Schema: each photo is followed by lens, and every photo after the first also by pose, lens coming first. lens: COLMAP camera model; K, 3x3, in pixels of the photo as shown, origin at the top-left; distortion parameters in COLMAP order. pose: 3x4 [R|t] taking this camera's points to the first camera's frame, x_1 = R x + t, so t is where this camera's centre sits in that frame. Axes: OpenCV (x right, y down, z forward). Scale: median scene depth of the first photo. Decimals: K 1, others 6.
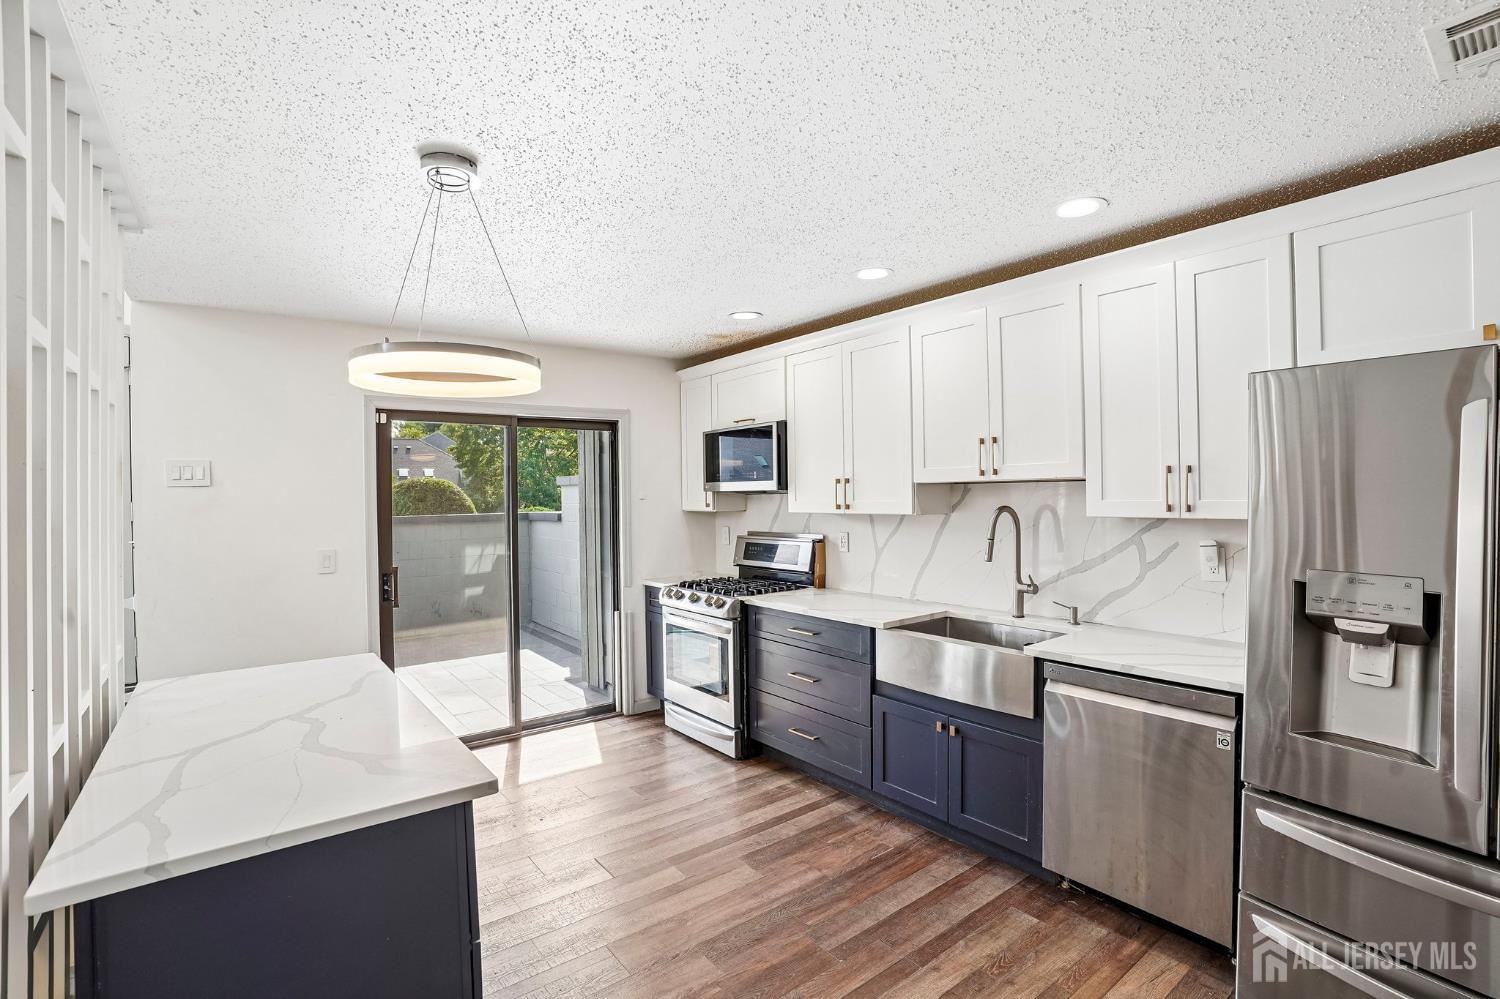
lens RADIAL K [[696.3, 0, 747.5], [0, 696.3, 494.2], [0, 0, 1]] dist [-0.089462, 0.041409]
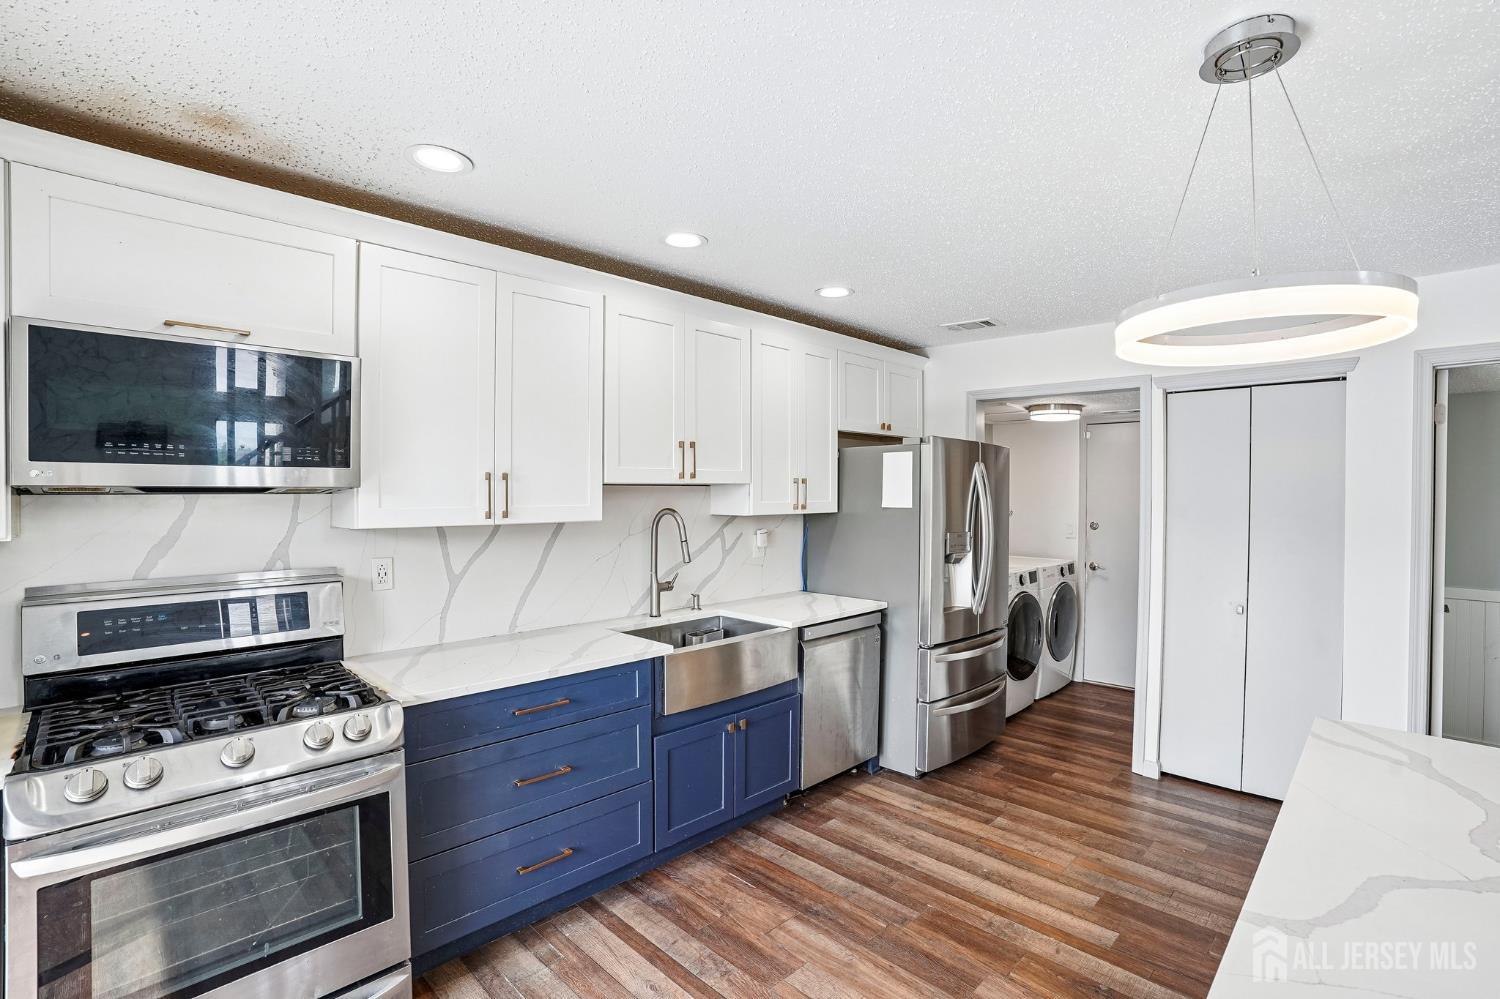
lens RADIAL K [[696.4, 0, 754.3], [0, 696.4, 497.3], [0, 0, 1]] dist [-0.085583, 0.037711]
pose [[-0.138918, 0.002193, 0.990302, -0.693222], [-0.002575, 0.999993, -0.002576, 0.002882], [-0.990301, -0.002908, -0.138911, 1.054292]]
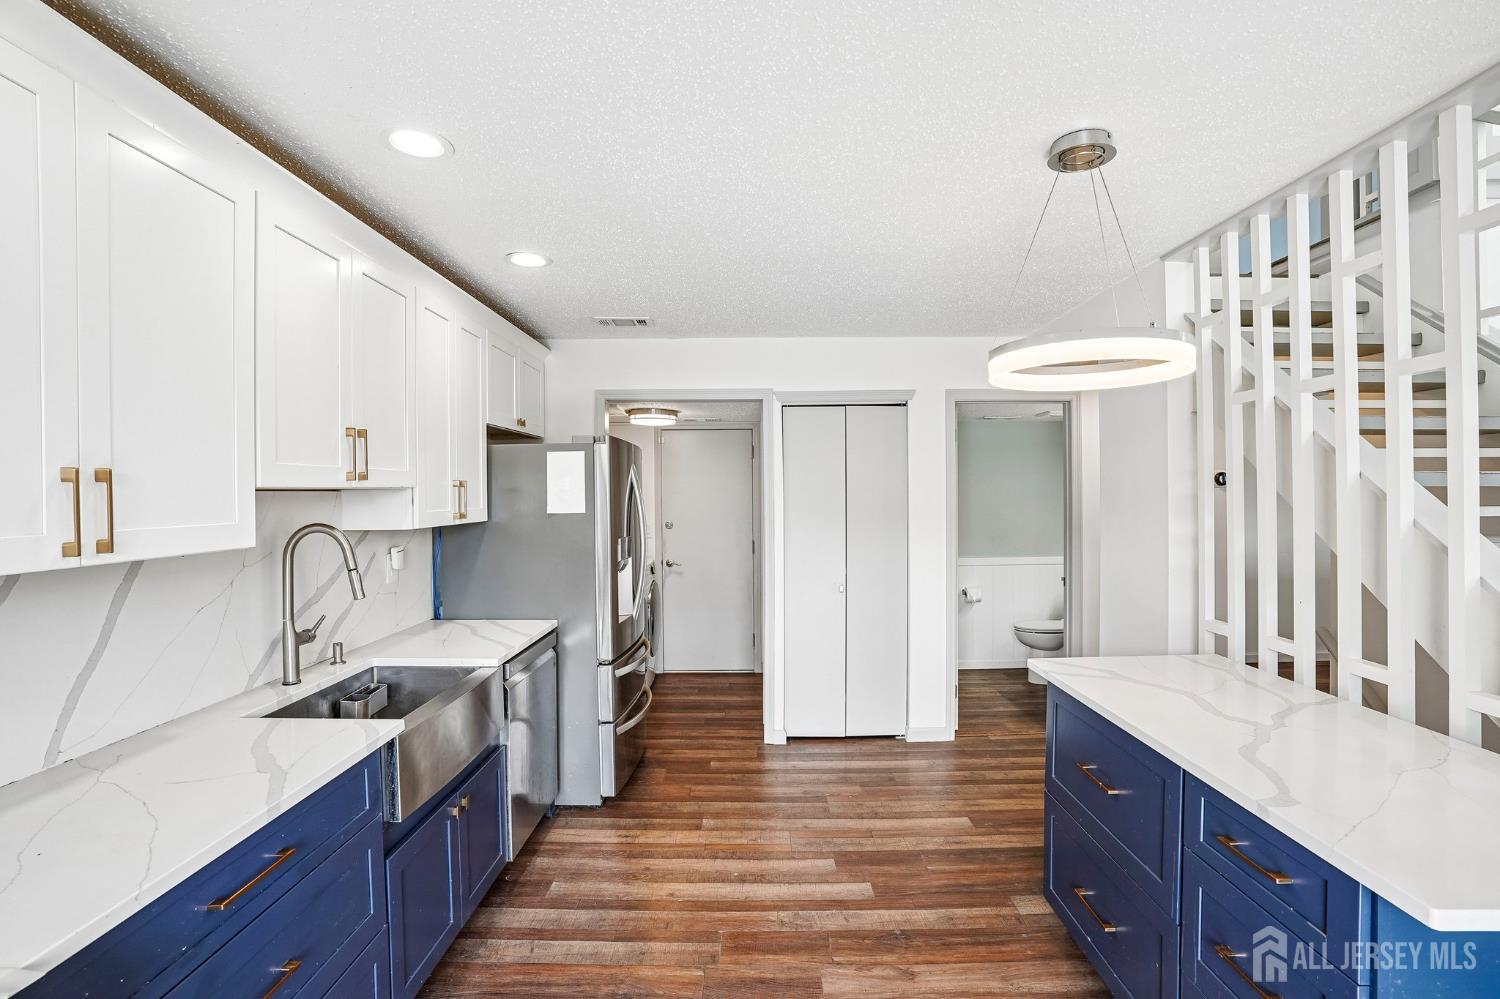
lens RADIAL K [[696.3, 0, 747.5], [0, 696.3, 494.2], [0, 0, 1]] dist [-0.089462, 0.041409]
pose [[-0.785709, 0.017368, 0.618353, -0.418069], [0.018100, 0.999823, -0.005085, -0.001990], [-0.618332, 0.007197, -0.785884, 1.319733]]
